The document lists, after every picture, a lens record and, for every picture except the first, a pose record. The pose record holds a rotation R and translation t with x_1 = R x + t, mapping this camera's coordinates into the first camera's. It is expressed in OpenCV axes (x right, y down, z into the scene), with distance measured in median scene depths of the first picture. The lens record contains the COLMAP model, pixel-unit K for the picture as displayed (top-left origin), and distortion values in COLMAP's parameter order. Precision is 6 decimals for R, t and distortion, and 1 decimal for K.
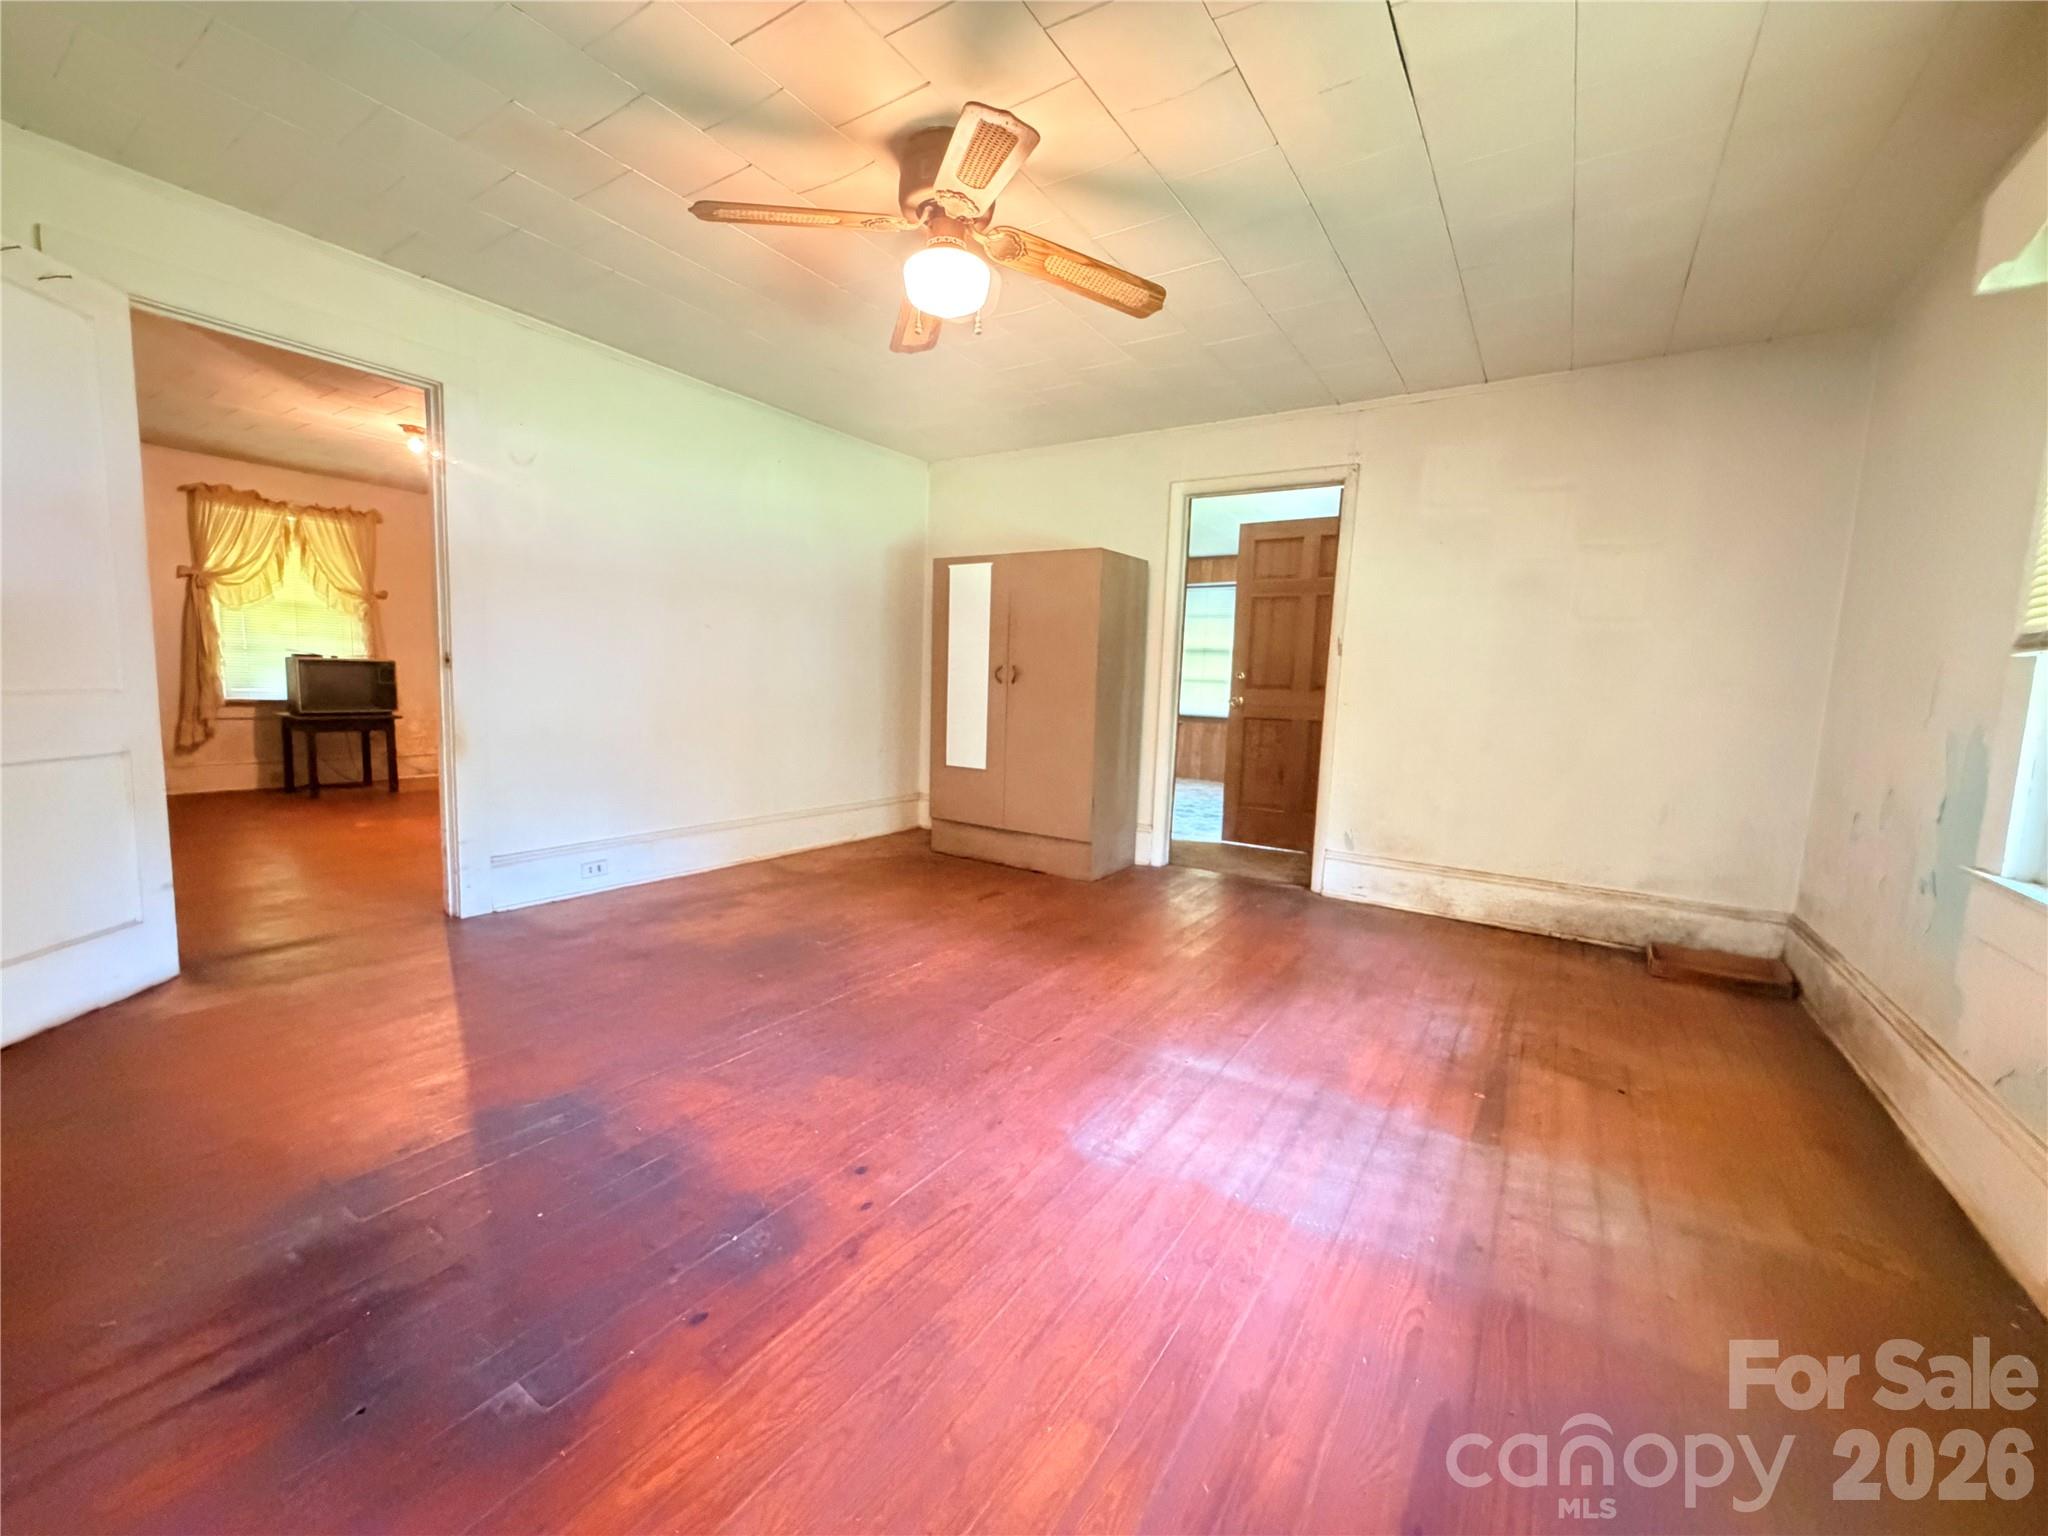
lens RADIAL K [[819.4, 0, 1023.3], [0, 819.4, 767.2], [0, 0, 1]] dist [0.006805, -0.000711]
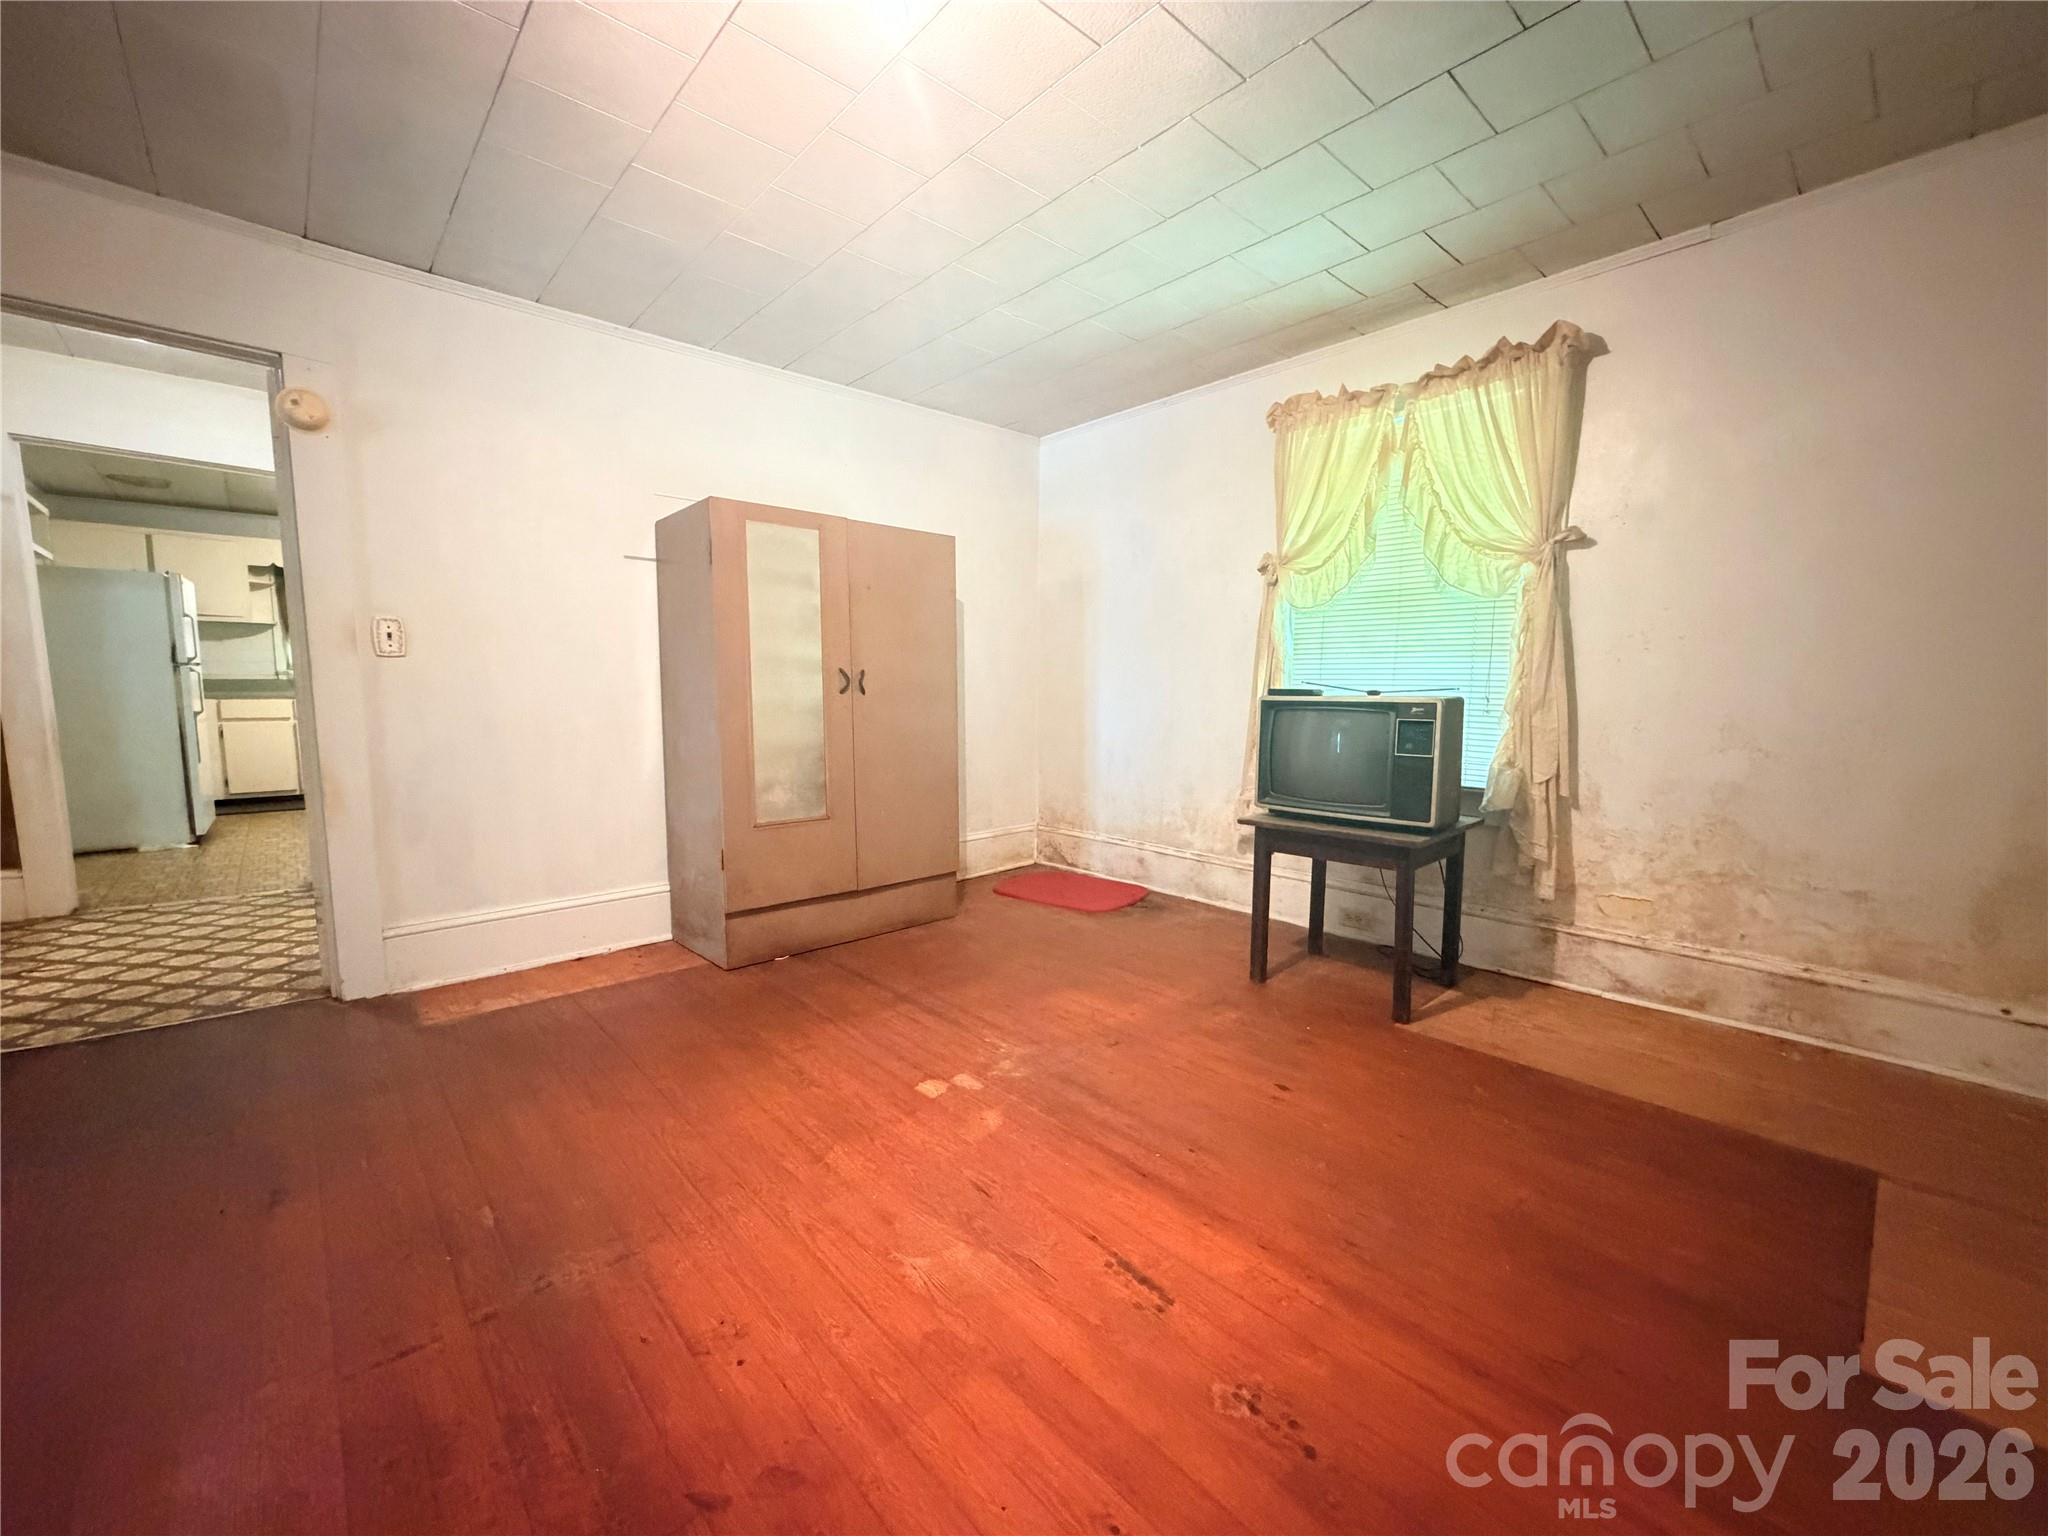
lens RADIAL K [[819.4, 0, 1017.0], [0, 819.4, 766.9], [0, 0, 1]] dist [0.006805, -0.000711]
pose [[-0.245980, 0.064341, -0.967137, -0.342524], [-0.117649, 0.988435, 0.095680, -0.114455], [0.962108, 0.137319, -0.235565, 0.923641]]
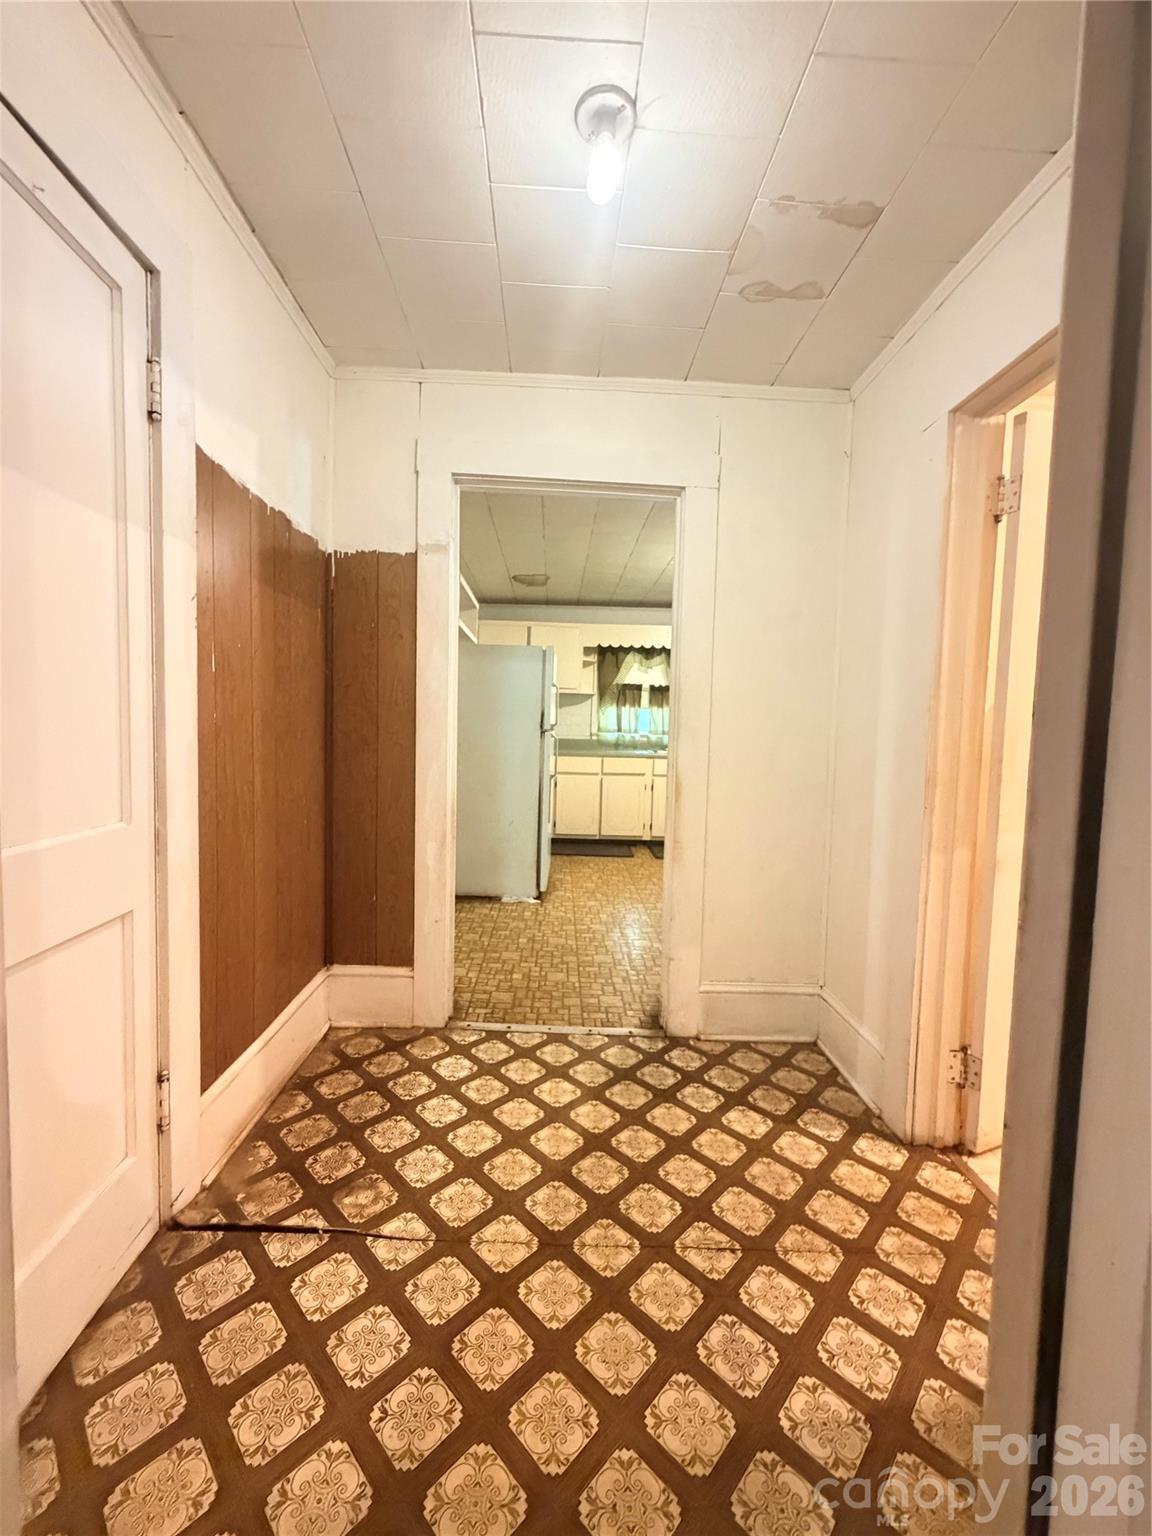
lens RADIAL K [[614.5, 0, 577.7], [0, 614.5, 765.5], [0, 0, 1]] dist [0.006805, -0.000711]
pose [[-0.808984, -0.026783, -0.587221, -0.394194], [-0.123726, 0.984341, 0.125556, -0.108899], [0.574663, 0.174227, -0.799630, 0.824923]]
